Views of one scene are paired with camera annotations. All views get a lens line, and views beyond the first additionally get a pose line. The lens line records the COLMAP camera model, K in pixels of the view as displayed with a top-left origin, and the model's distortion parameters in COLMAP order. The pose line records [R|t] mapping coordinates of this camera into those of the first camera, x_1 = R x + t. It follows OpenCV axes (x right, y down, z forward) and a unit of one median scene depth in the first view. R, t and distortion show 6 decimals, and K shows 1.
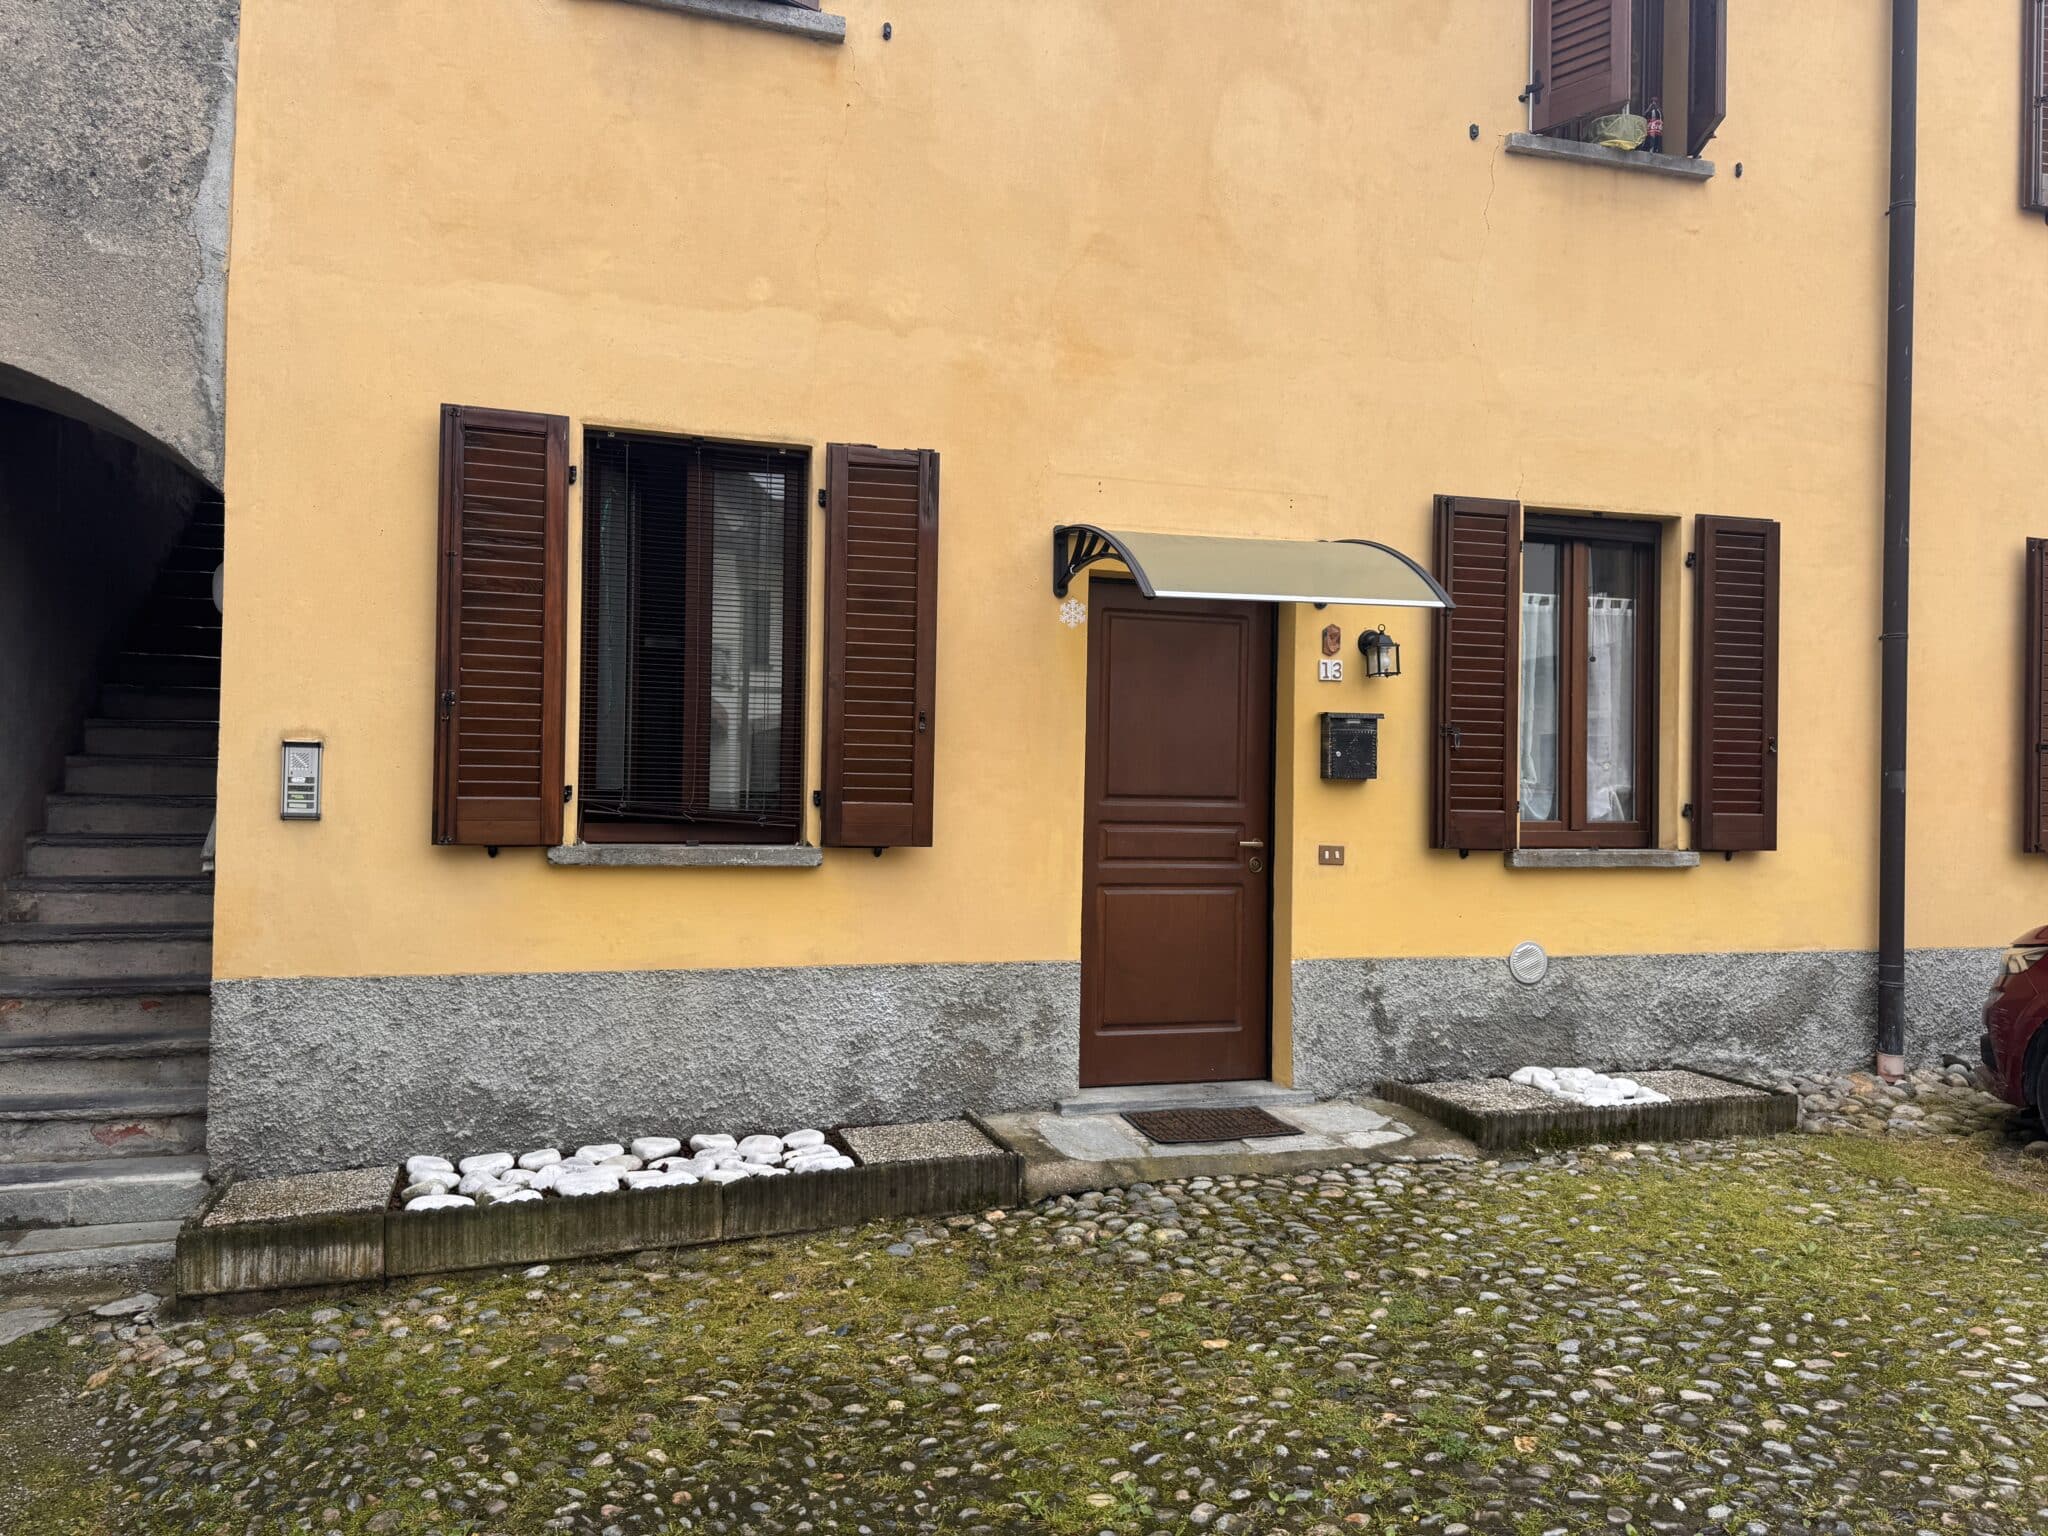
lens RADIAL K [[1425.9, 0, 1024.0], [0, 1425.9, 768.0], [0, 0, 1]] dist [0.131188, -0.201083]
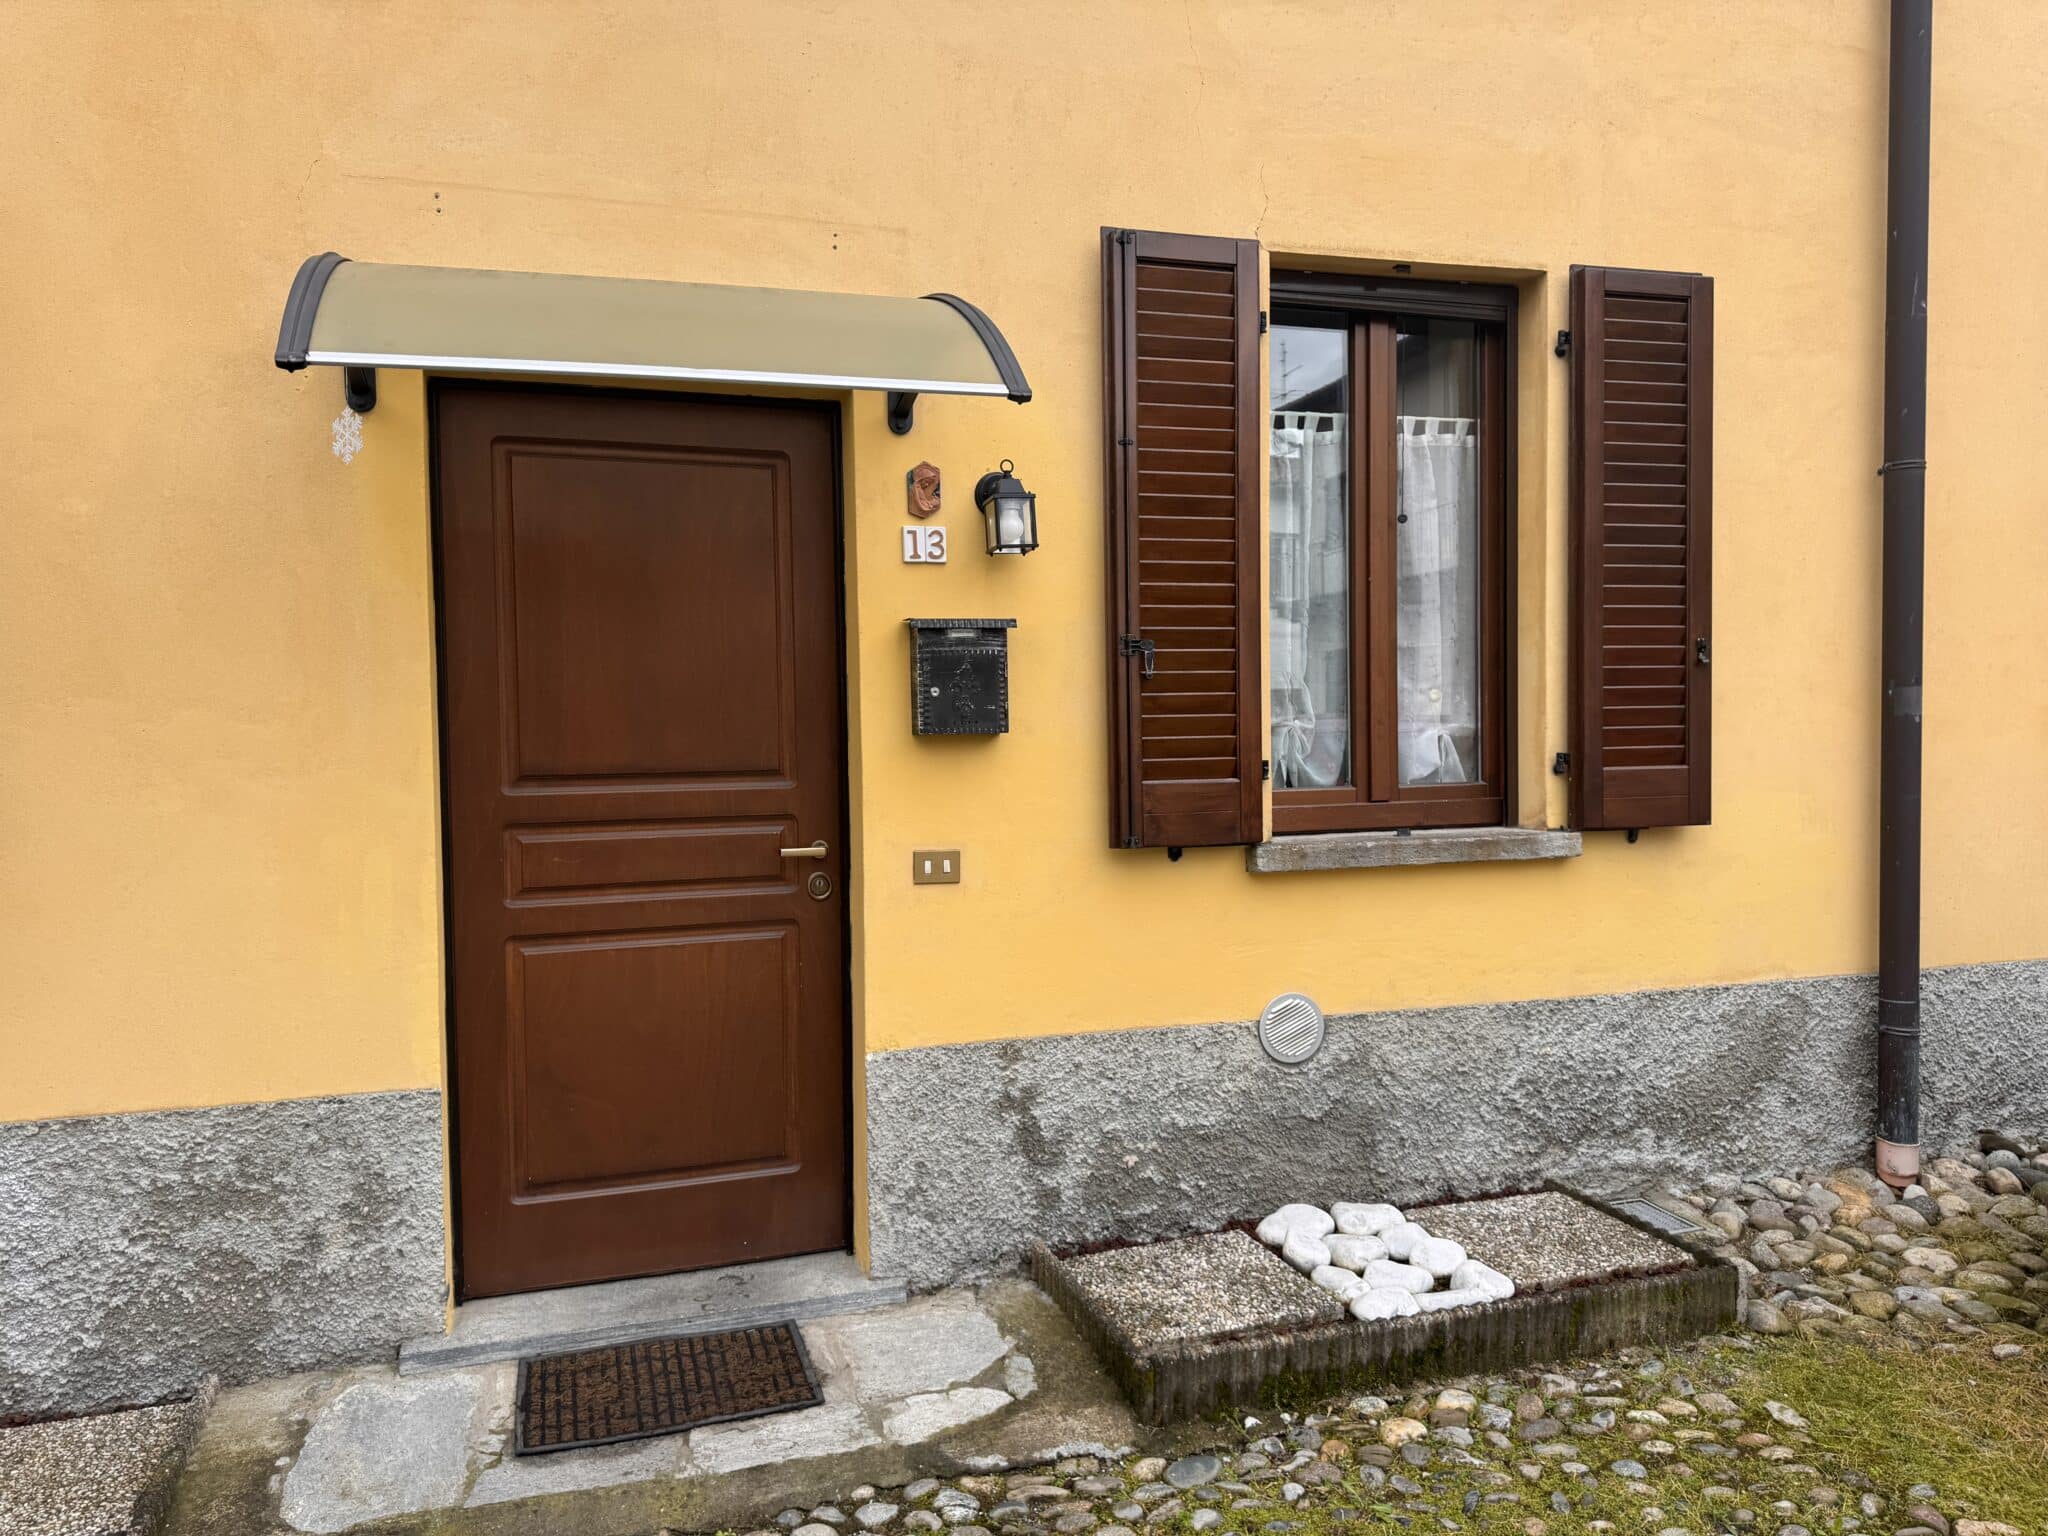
lens RADIAL K [[1429.0, 0, 1024.0], [0, 1429.0, 768.0], [0, 0, 1]] dist [0.138566, -0.200169]
pose [[0.999530, -0.030509, 0.002925, 0.250289], [0.030324, 0.998278, 0.050207, -0.006983], [-0.004452, -0.050094, 0.998735, 0.428940]]
